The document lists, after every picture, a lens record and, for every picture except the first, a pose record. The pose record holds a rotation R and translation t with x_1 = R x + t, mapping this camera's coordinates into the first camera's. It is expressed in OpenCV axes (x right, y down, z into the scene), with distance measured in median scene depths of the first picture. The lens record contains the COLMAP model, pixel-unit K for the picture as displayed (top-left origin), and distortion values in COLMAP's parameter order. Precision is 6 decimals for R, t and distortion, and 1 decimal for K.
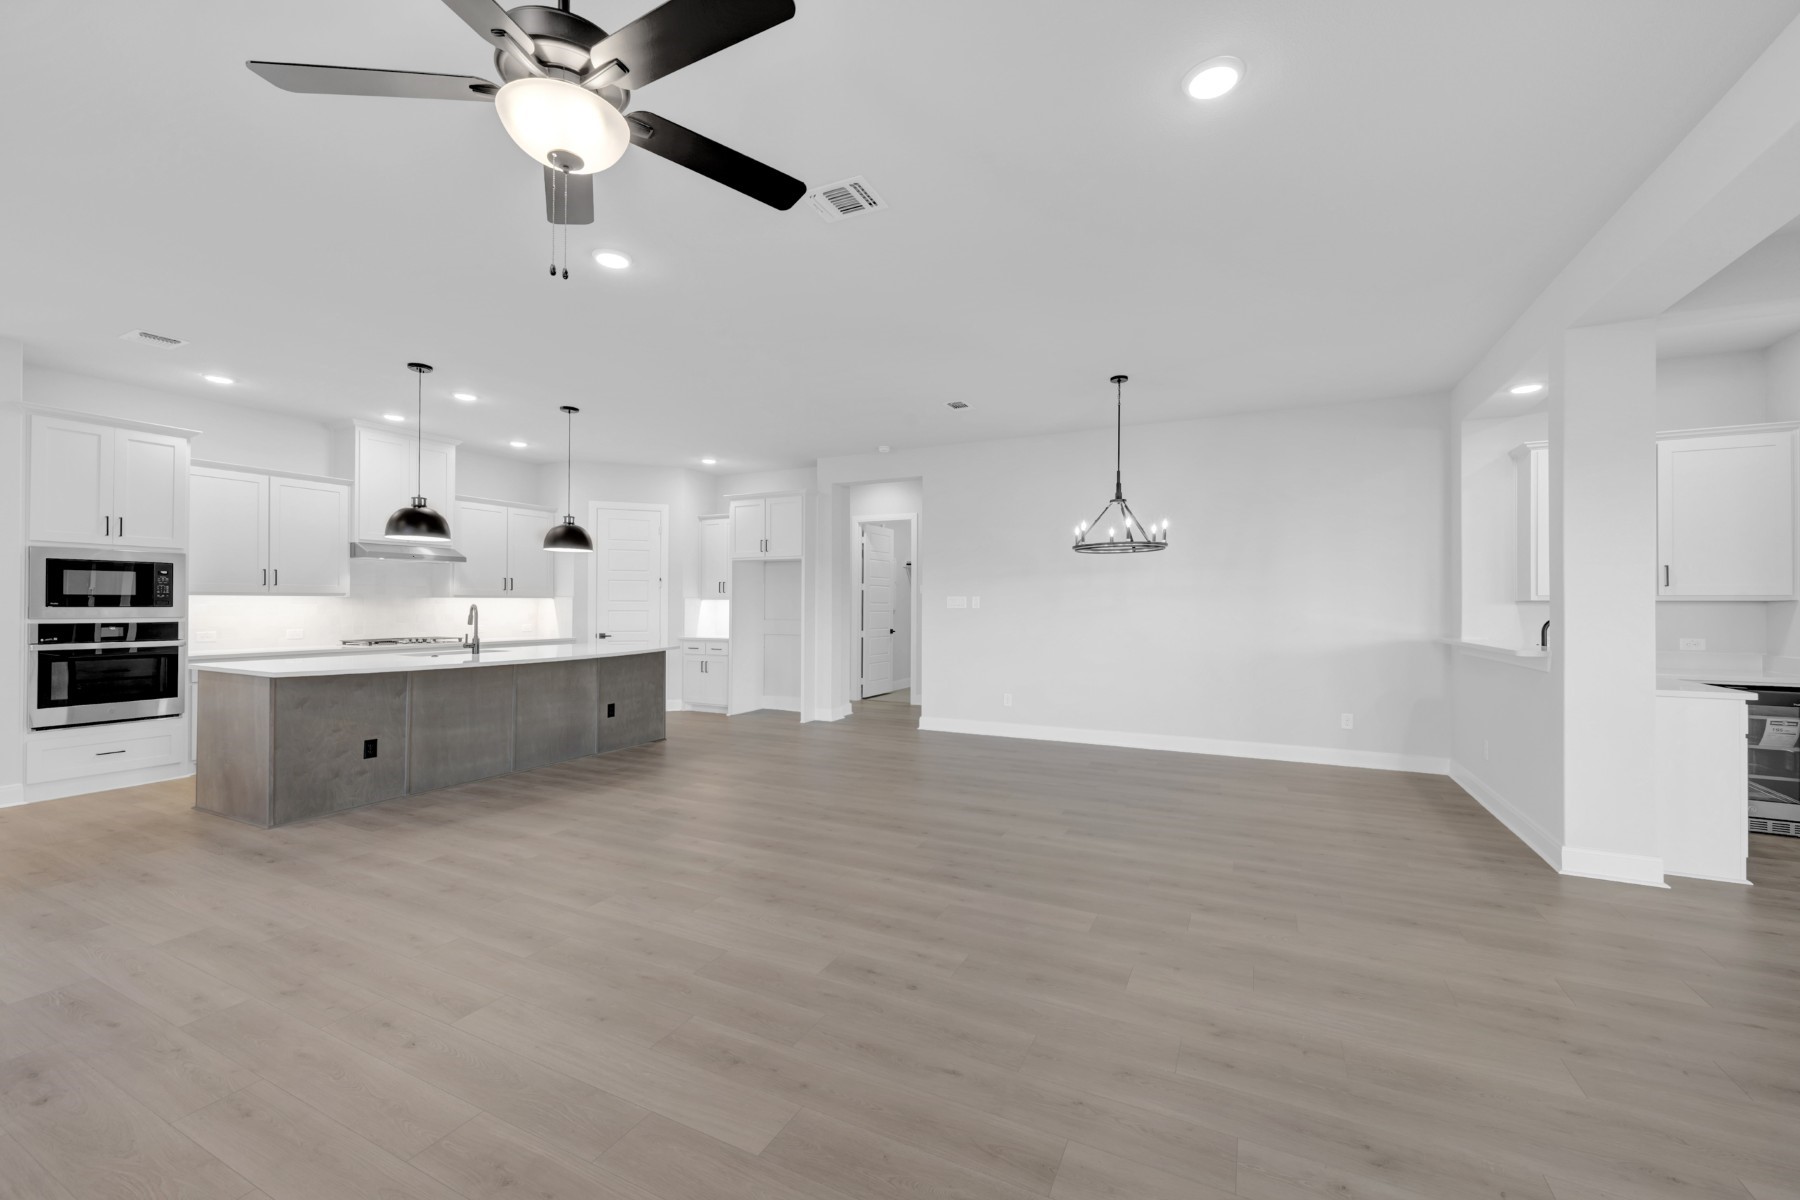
lens RADIAL K [[712.0, 0, 908.8], [0, 712.0, 601.4], [0, 0, 1]] dist [-0.000693, 0.000607]
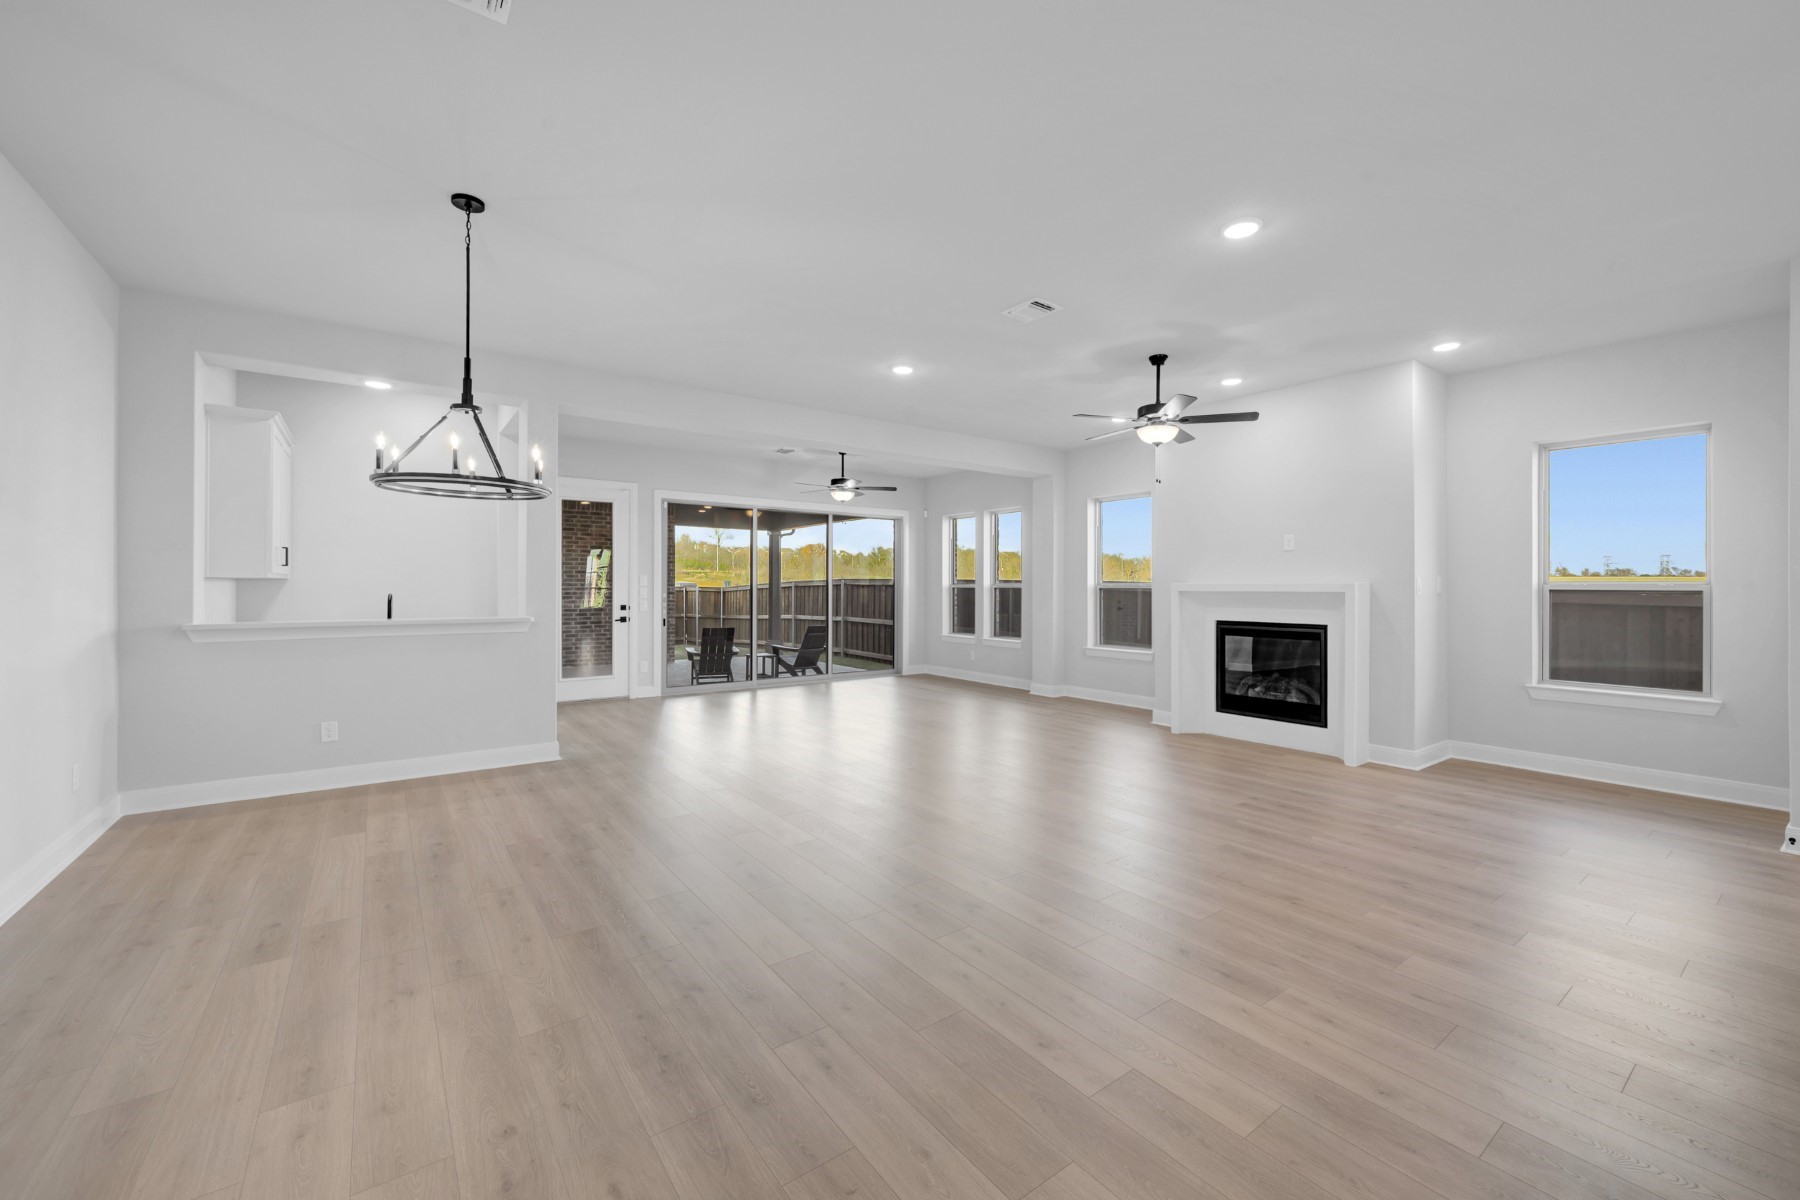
lens RADIAL K [[712.0, 0, 911.6], [0, 712.0, 585.4], [0, 0, 1]] dist [-0.000693, 0.000607]
pose [[-0.888535, -0.006673, 0.458760, -0.313936], [-0.010401, 0.999930, -0.005600, 0.005780], [-0.458691, -0.009748, -0.888543, 1.383049]]
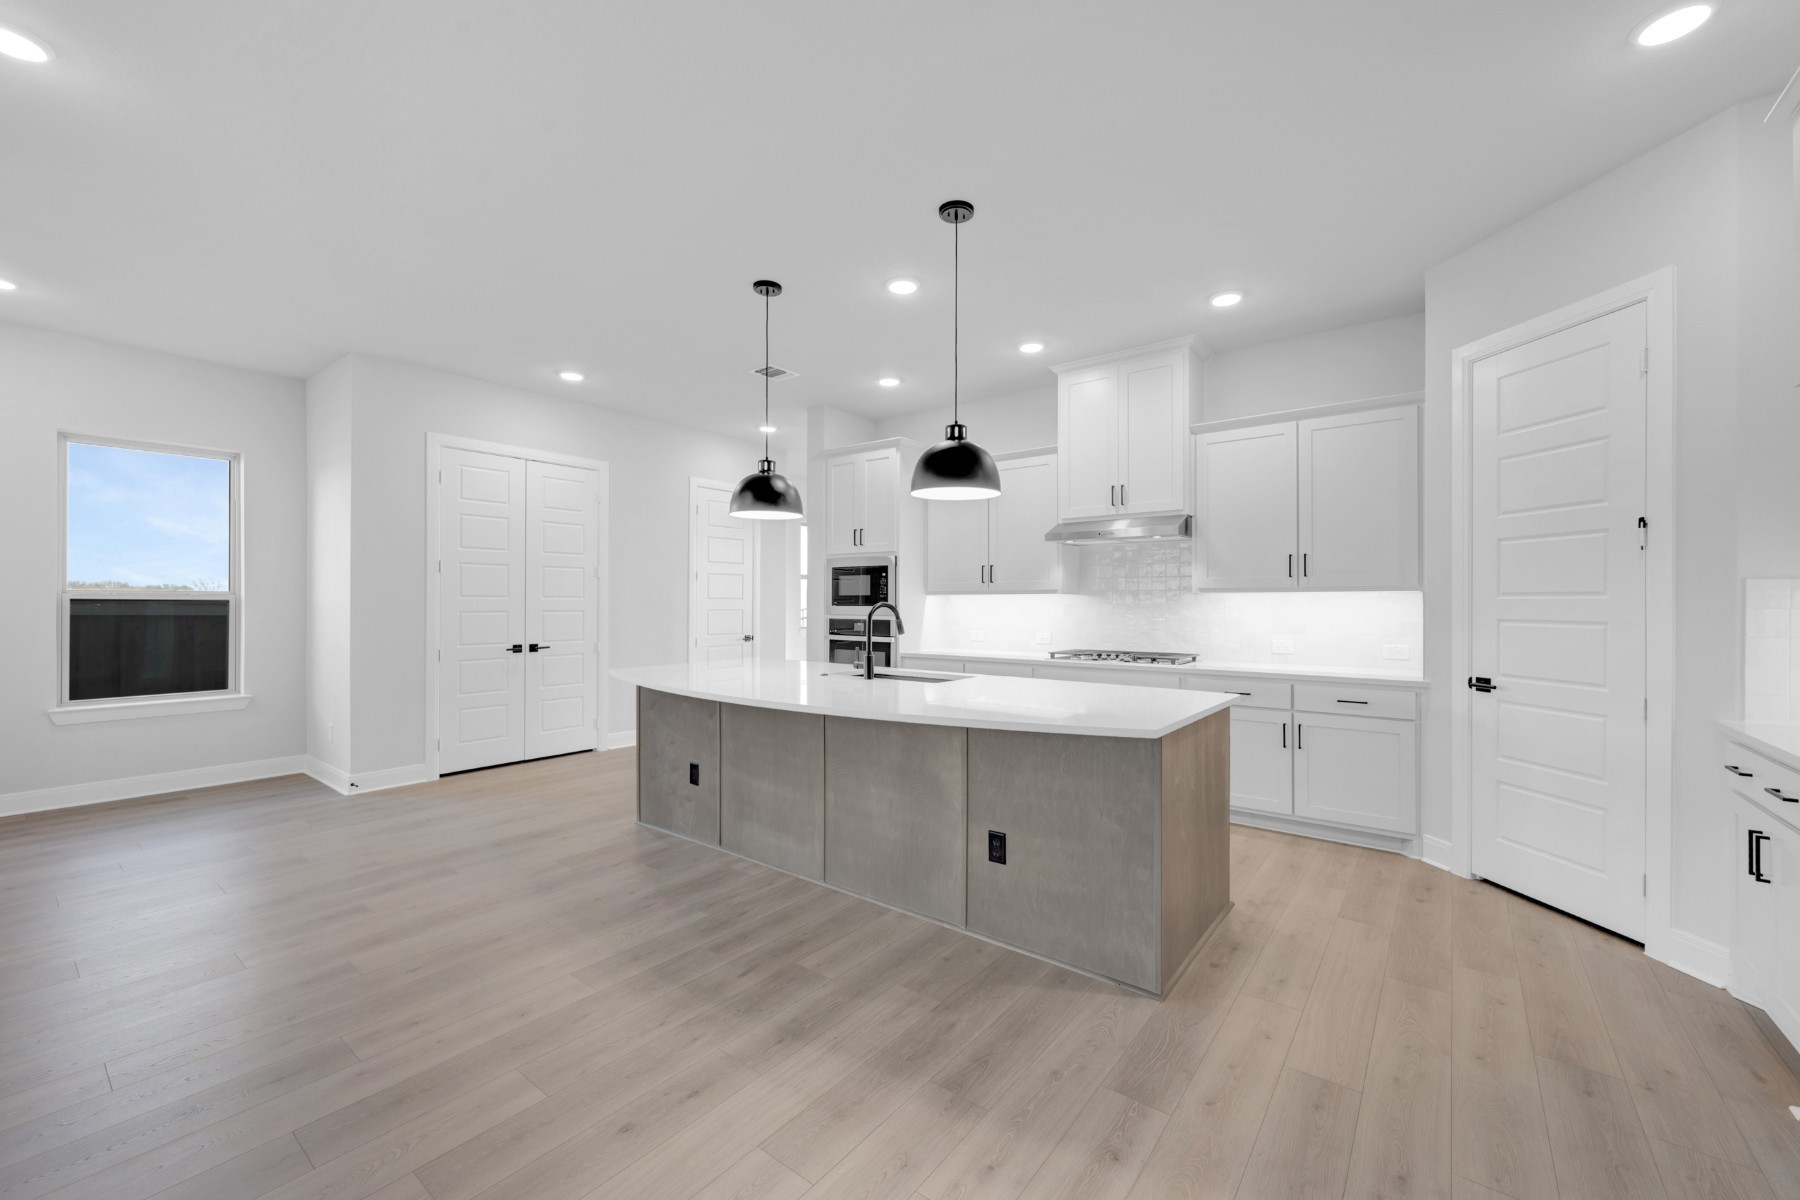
lens RADIAL K [[712.0, 0, 910.5], [0, 712.0, 605.3], [0, 0, 1]] dist [-0.000693, 0.000607]
pose [[-0.192255, -0.001041, -0.981344, 0.019159], [0.002022, 0.999997, -0.001456, 0.008312], [0.981343, -0.002264, -0.192252, 1.268646]]
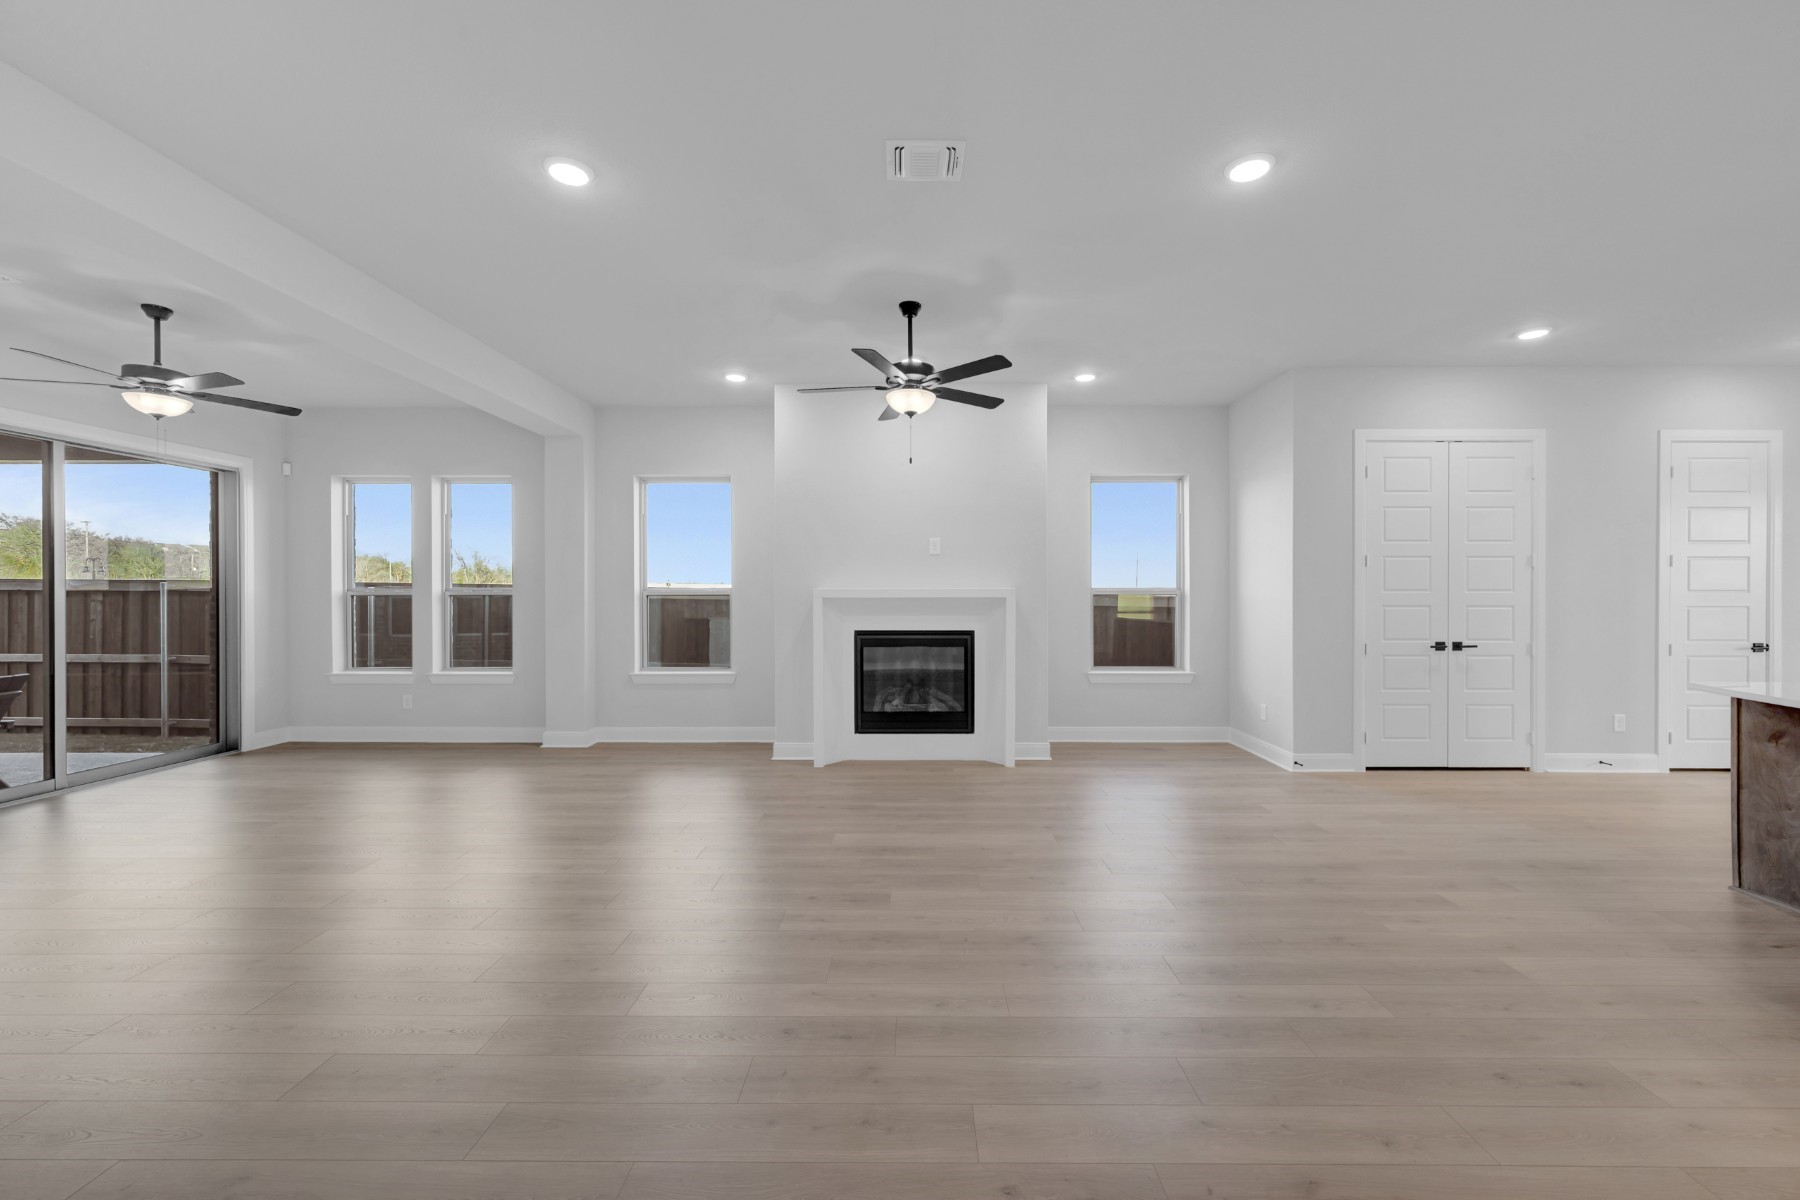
lens RADIAL K [[712.0, 0, 906.0], [0, 712.0, 594.1], [0, 0, 1]] dist [-0.000693, 0.000607]
pose [[-0.902478, -0.004375, -0.430714, 0.190325], [-0.001148, 0.999969, -0.007751, 0.006662], [0.430734, -0.006500, -0.902455, 1.053052]]
